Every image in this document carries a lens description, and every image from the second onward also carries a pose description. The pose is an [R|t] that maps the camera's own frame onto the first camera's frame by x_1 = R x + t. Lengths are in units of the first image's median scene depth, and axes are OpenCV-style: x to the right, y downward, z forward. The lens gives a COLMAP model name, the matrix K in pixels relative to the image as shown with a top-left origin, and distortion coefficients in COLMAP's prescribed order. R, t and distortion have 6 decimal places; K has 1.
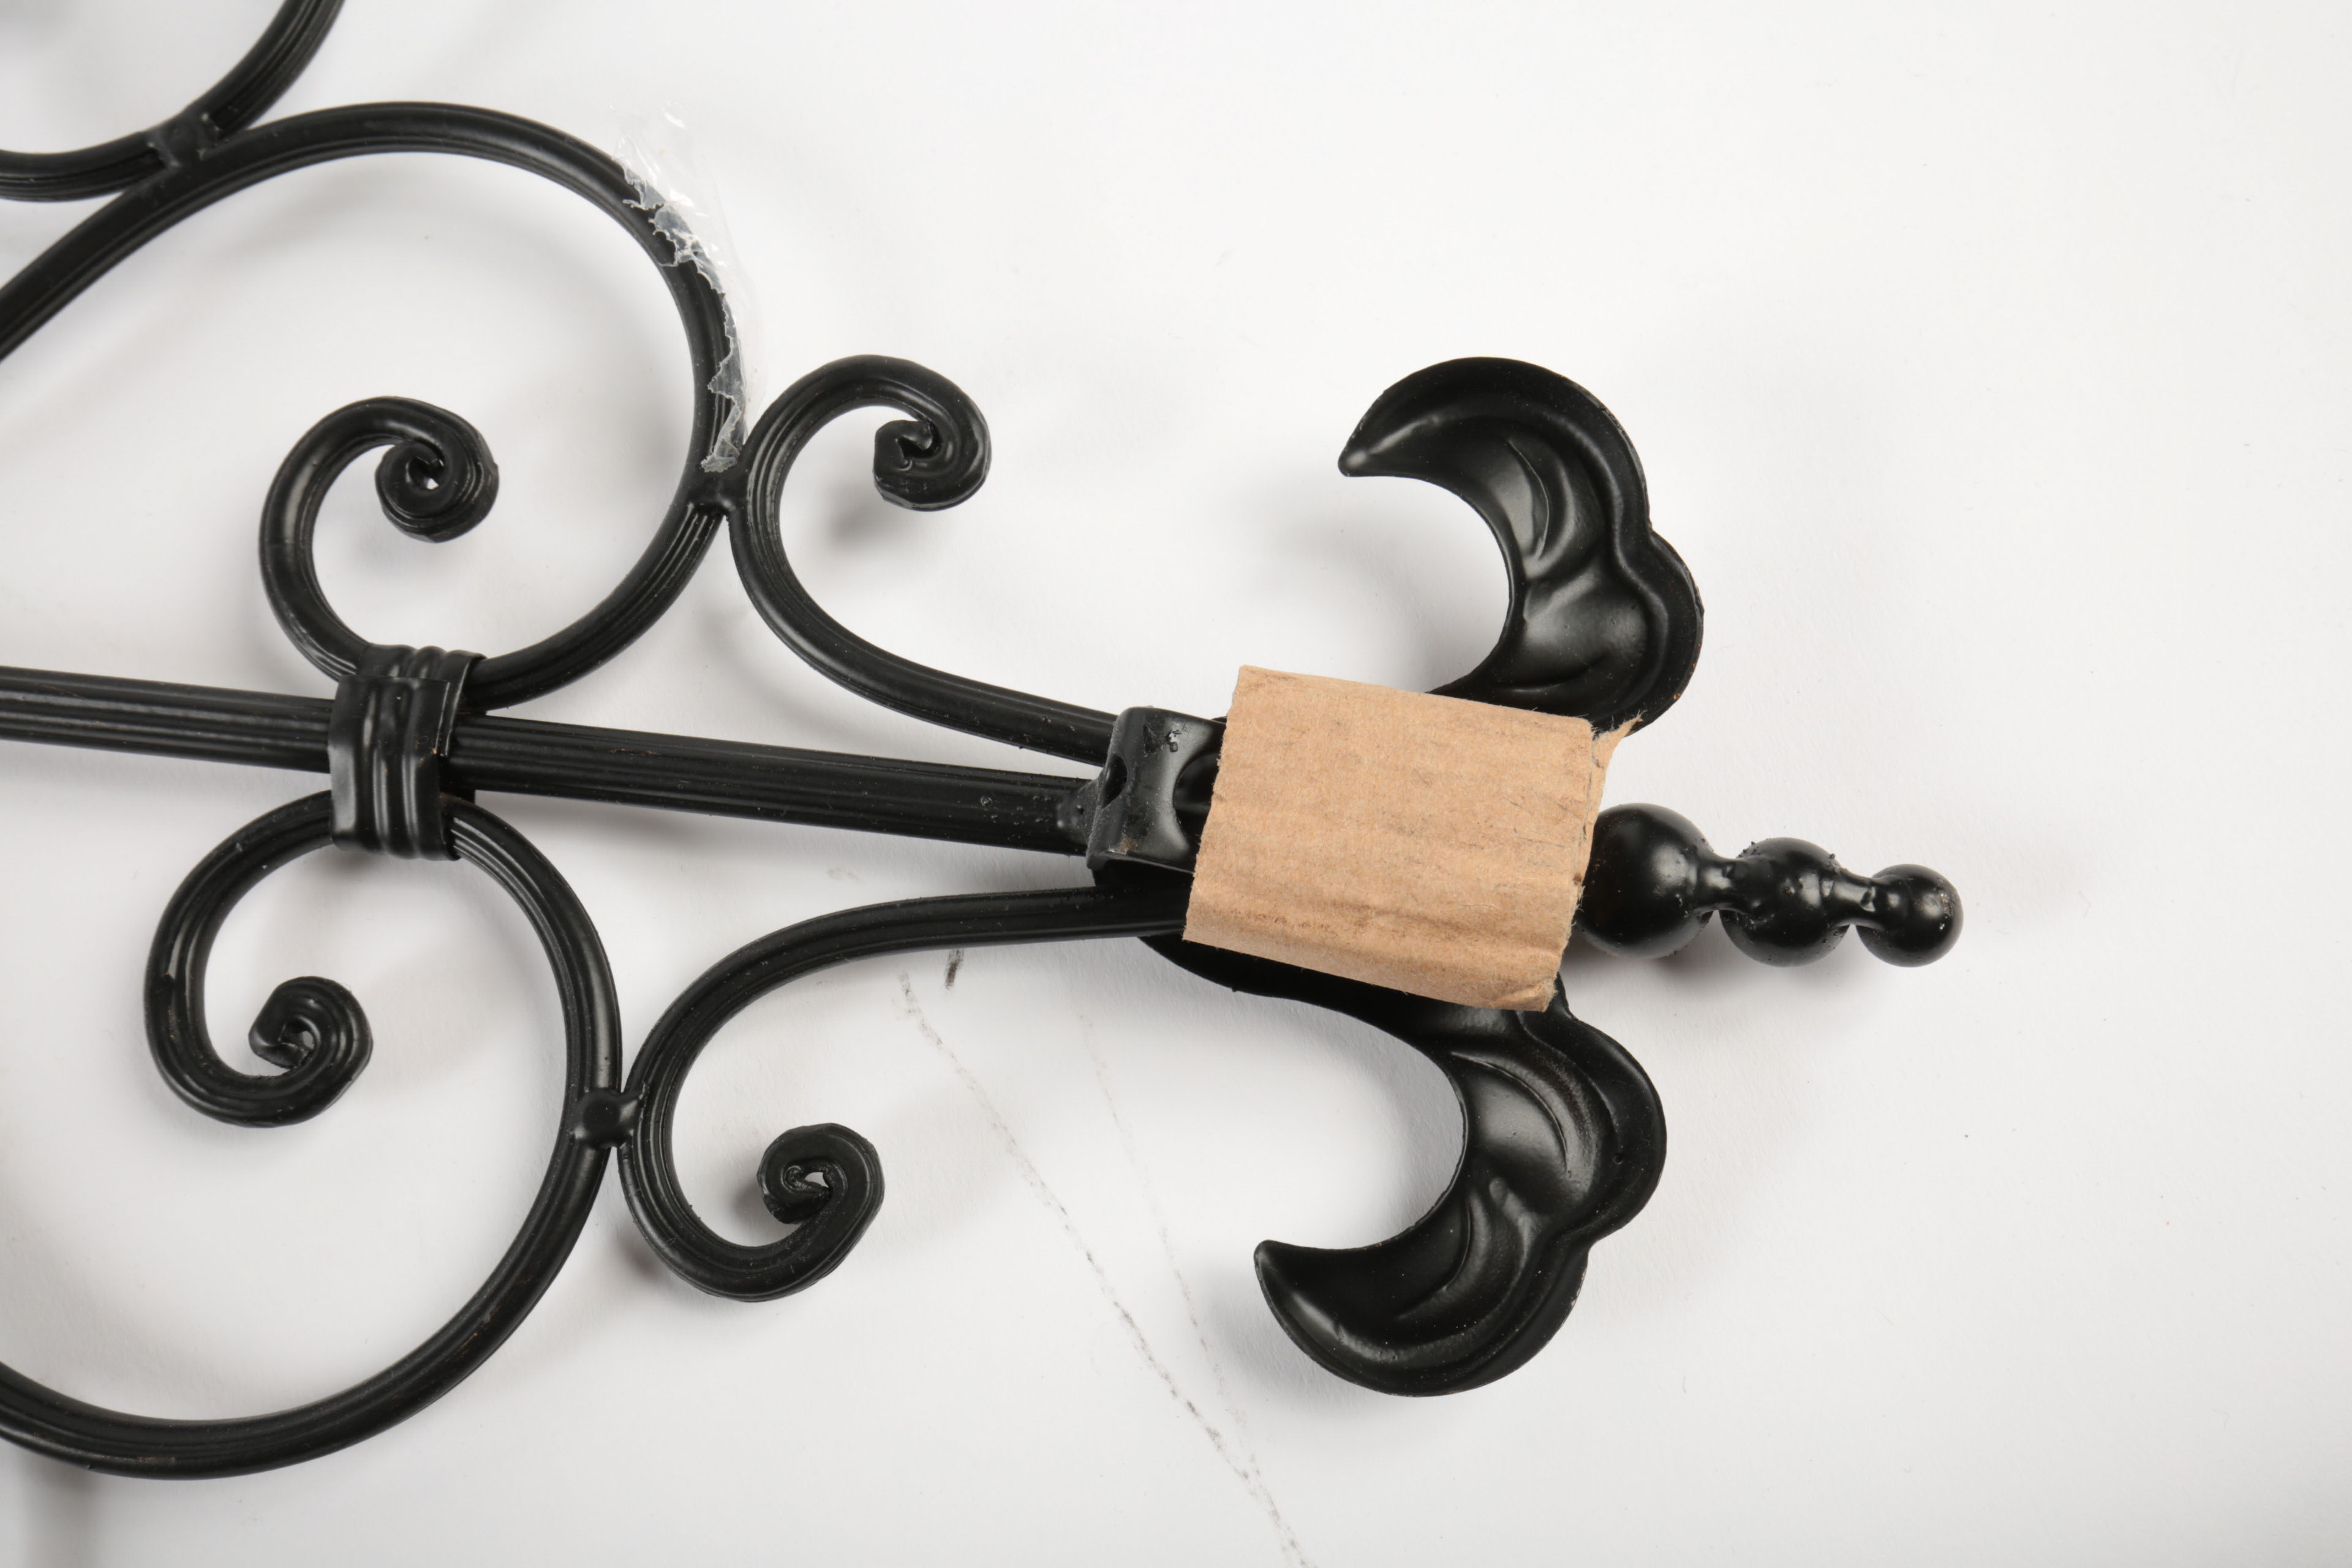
lens RADIAL K [[2232.5, 0, 1128.8], [0, 2232.5, 791.1], [0, 0, 1]] dist [-0.000602, 0.004281]
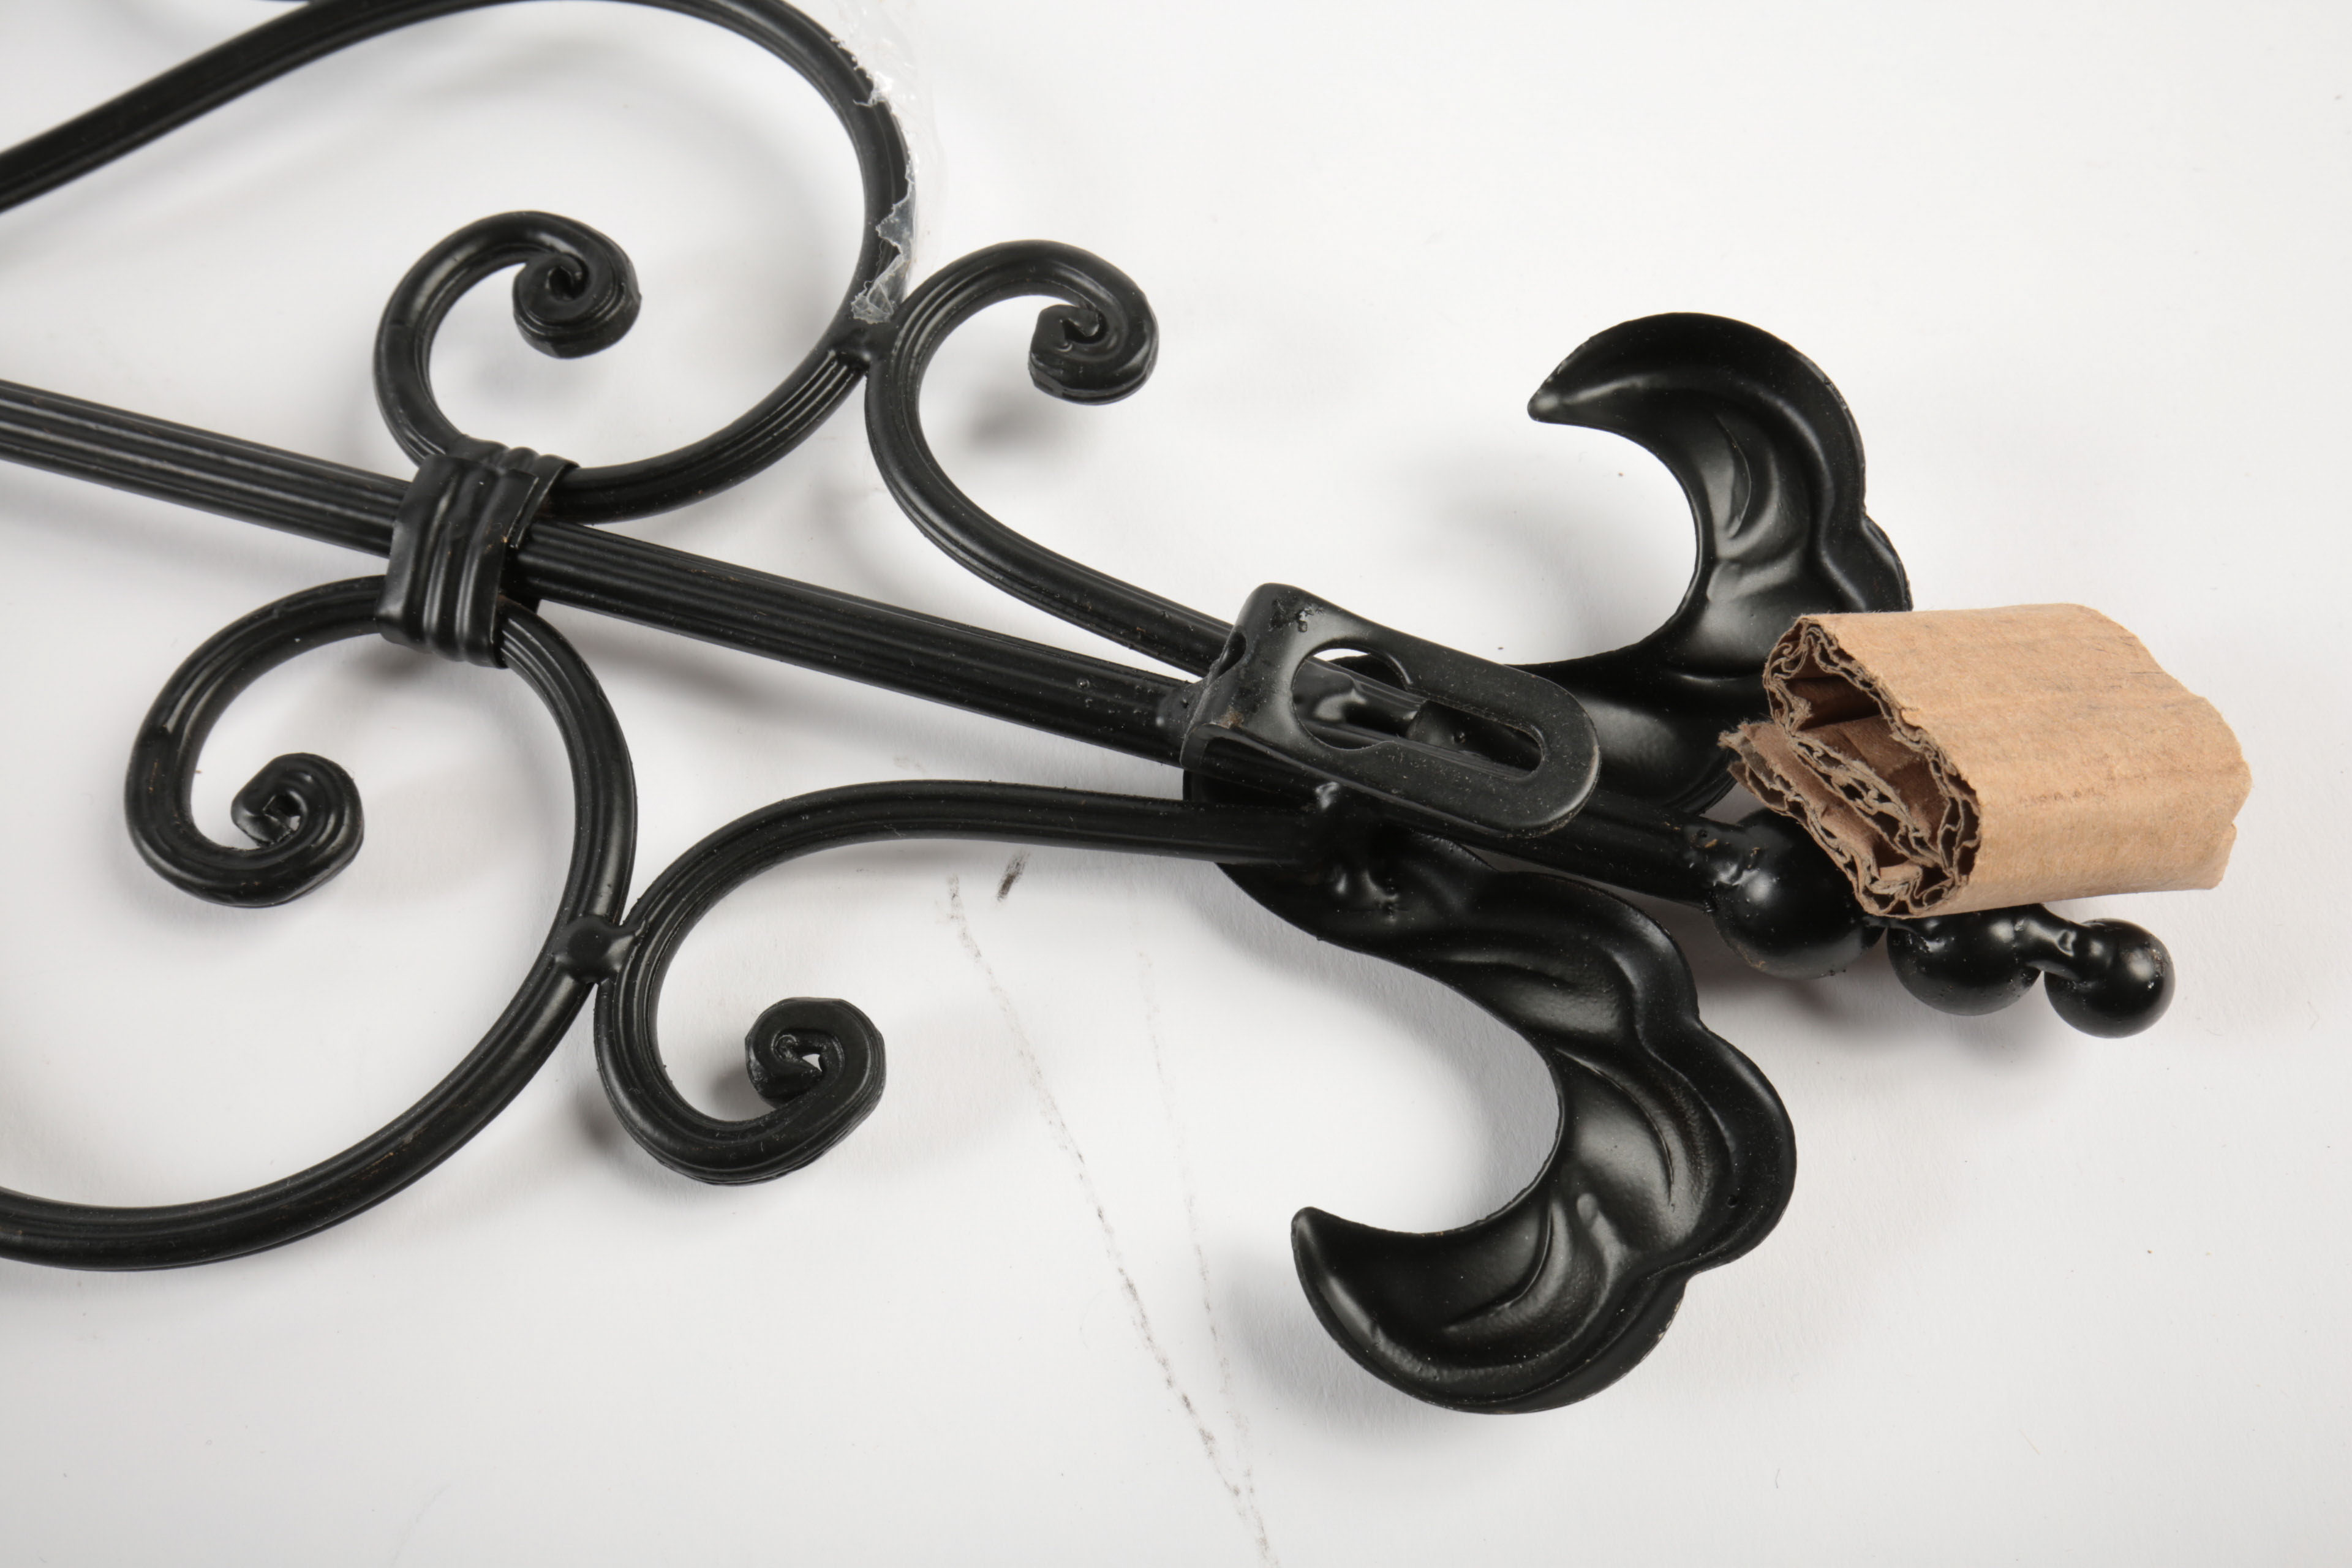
lens RADIAL K [[2232.5, 0, 1128.8], [0, 2232.5, 791.1], [0, 0, 1]] dist [-0.000602, 0.004281]
pose [[0.982203, 0.177464, -0.061507, 0.017069], [-0.185864, 0.965518, -0.182288, 0.204930], [0.027037, 0.190476, 0.981320, 0.123984]]
